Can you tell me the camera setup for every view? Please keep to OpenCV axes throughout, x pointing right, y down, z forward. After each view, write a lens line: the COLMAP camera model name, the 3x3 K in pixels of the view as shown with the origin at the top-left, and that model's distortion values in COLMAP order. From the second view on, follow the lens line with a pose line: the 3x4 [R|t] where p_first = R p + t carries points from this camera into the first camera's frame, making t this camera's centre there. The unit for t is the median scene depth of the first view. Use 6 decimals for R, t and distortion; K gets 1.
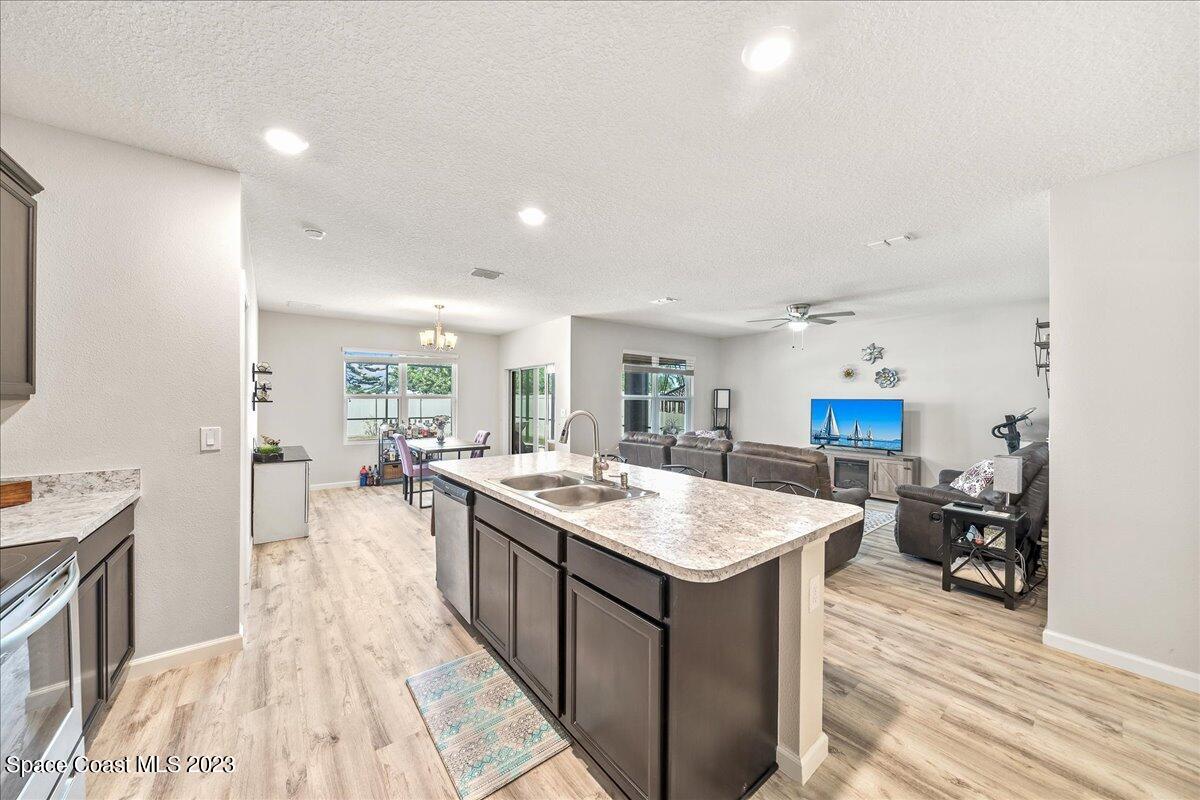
lens RADIAL K [[419.2, 0, 582.0], [0, 419.2, 402.0], [0, 0, 1]] dist [-0.007052, -0.000556]
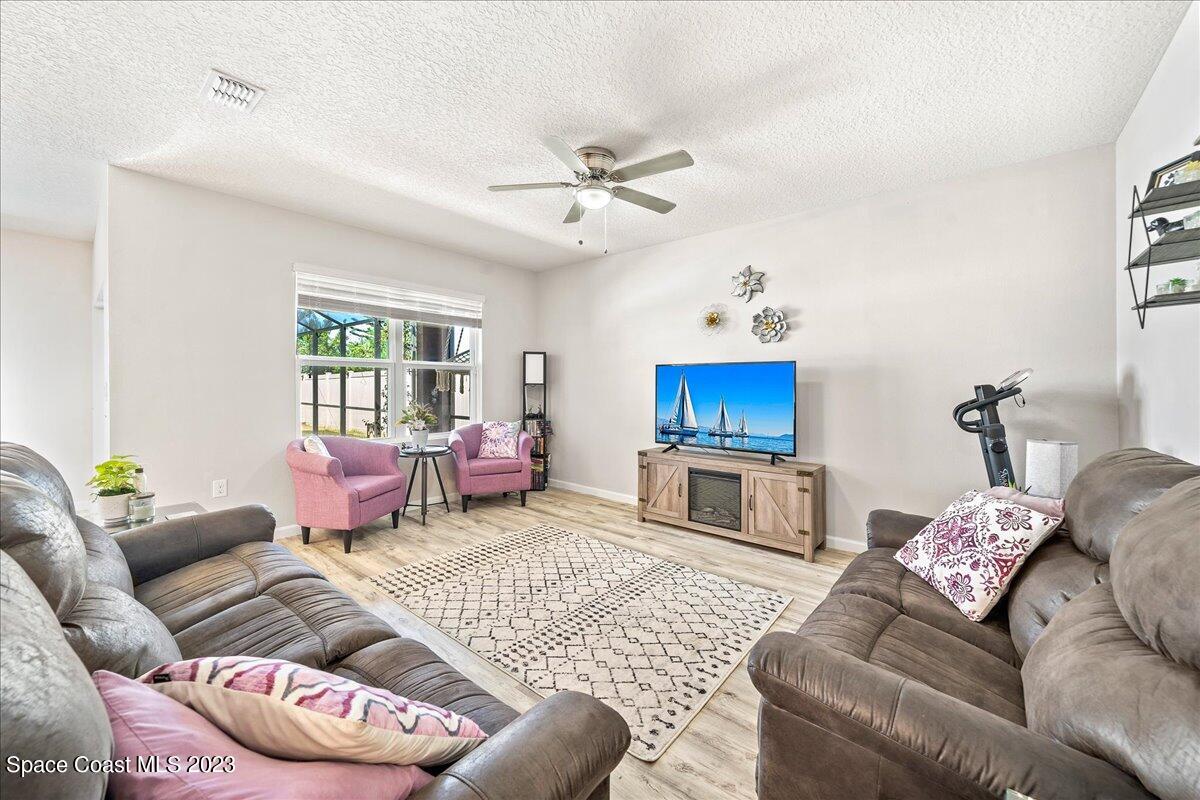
lens RADIAL K [[457.9, 0, 597.2], [0, 457.9, 381.9], [0, 0, 1]] dist [0.014249, 0.000028]
pose [[0.971531, -0.009686, 0.236715, 0.350549], [0.010451, 0.999943, -0.001977, 0.018740], [-0.236682, 0.004395, 0.971577, 0.446349]]
